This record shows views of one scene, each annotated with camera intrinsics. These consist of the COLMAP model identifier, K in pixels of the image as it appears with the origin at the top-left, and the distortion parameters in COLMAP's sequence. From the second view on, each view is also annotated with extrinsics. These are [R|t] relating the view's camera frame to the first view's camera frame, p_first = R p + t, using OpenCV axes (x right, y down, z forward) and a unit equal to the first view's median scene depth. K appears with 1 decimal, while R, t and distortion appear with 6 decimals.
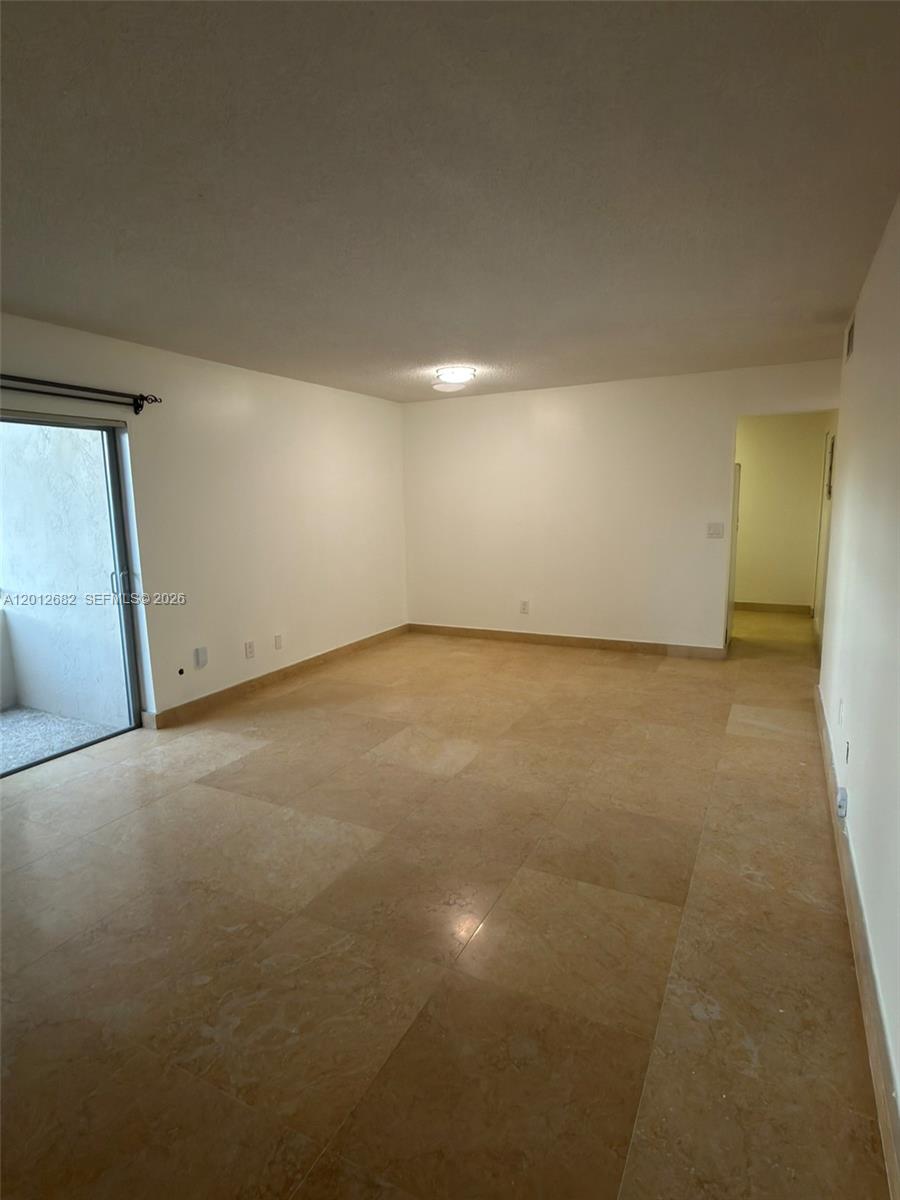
lens RADIAL K [[649.8, 0, 449.8], [0, 649.8, 598.4], [0, 0, 1]] dist [0.017253, -0.000413]
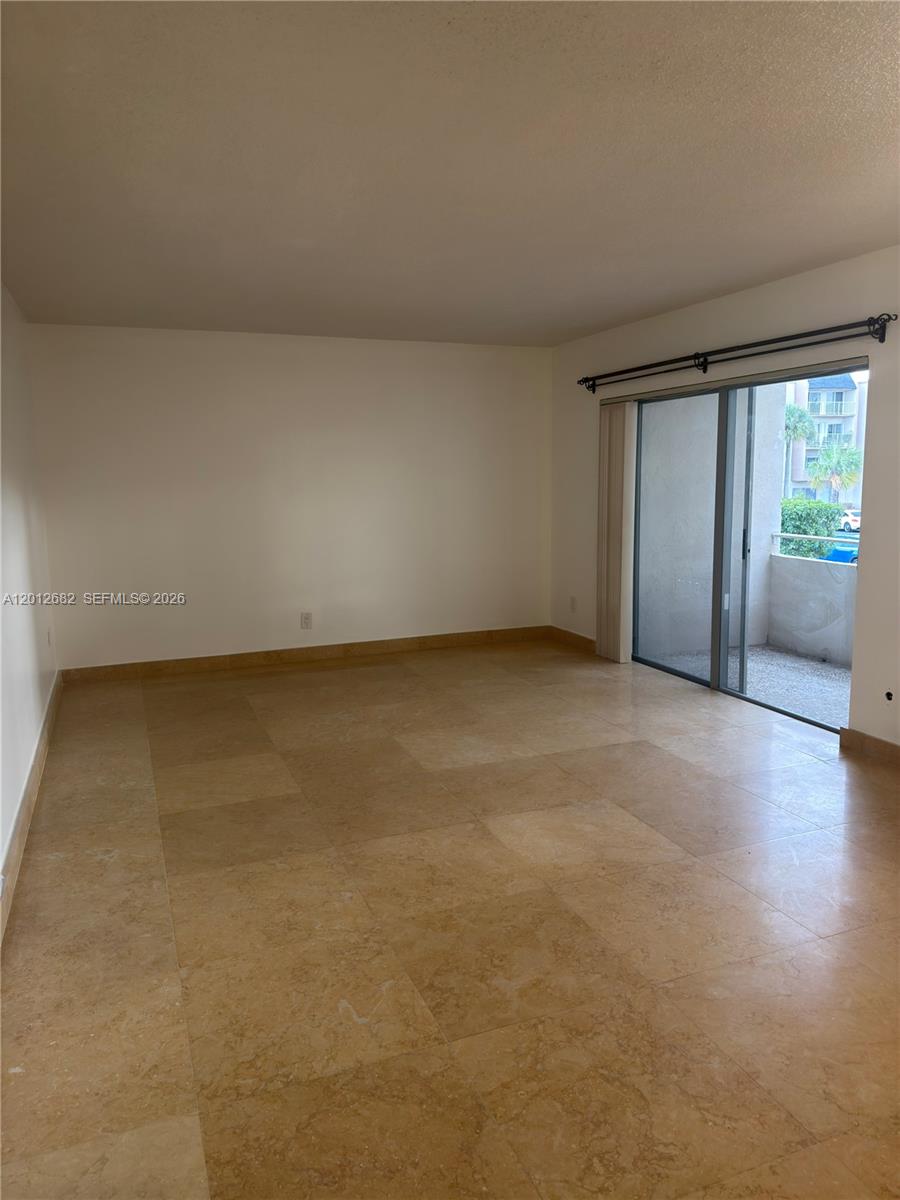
lens RADIAL K [[854.7, 0, 449.6], [0, 854.7, 597.1], [0, 0, 1]] dist [0.042911, -0.050535]
pose [[-0.669293, 0.139502, -0.729785, 0.670256], [-0.085911, 0.961098, 0.262509, -0.227210], [0.738015, 0.238392, -0.631271, 1.401705]]
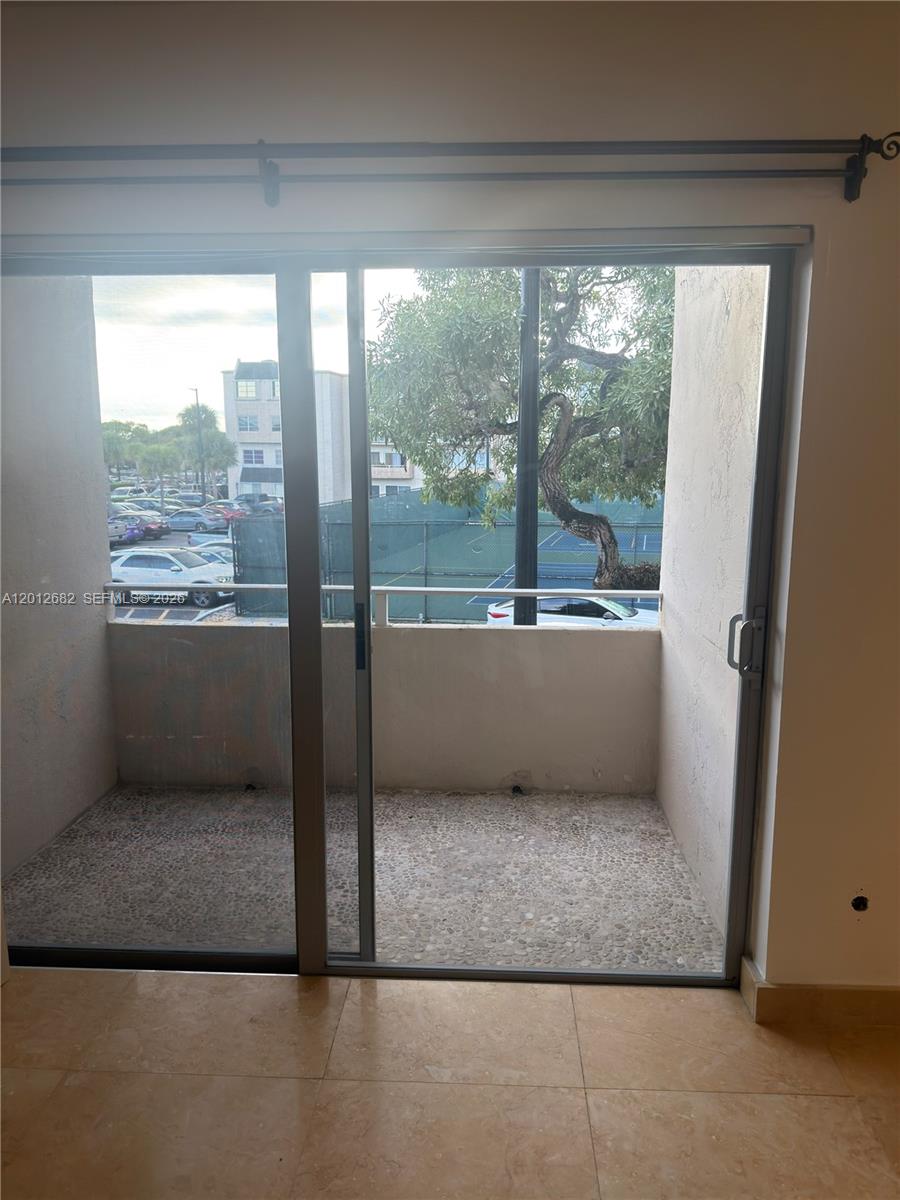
lens RADIAL K [[854.7, 0, 451.8], [0, 854.7, 602.0], [0, 0, 1]] dist [0.042911, -0.050535]
pose [[0.419274, 0.184629, -0.888888, -0.118609], [-0.155251, 0.979261, 0.130171, -0.099732], [0.894487, 0.083423, 0.439243, 0.643521]]
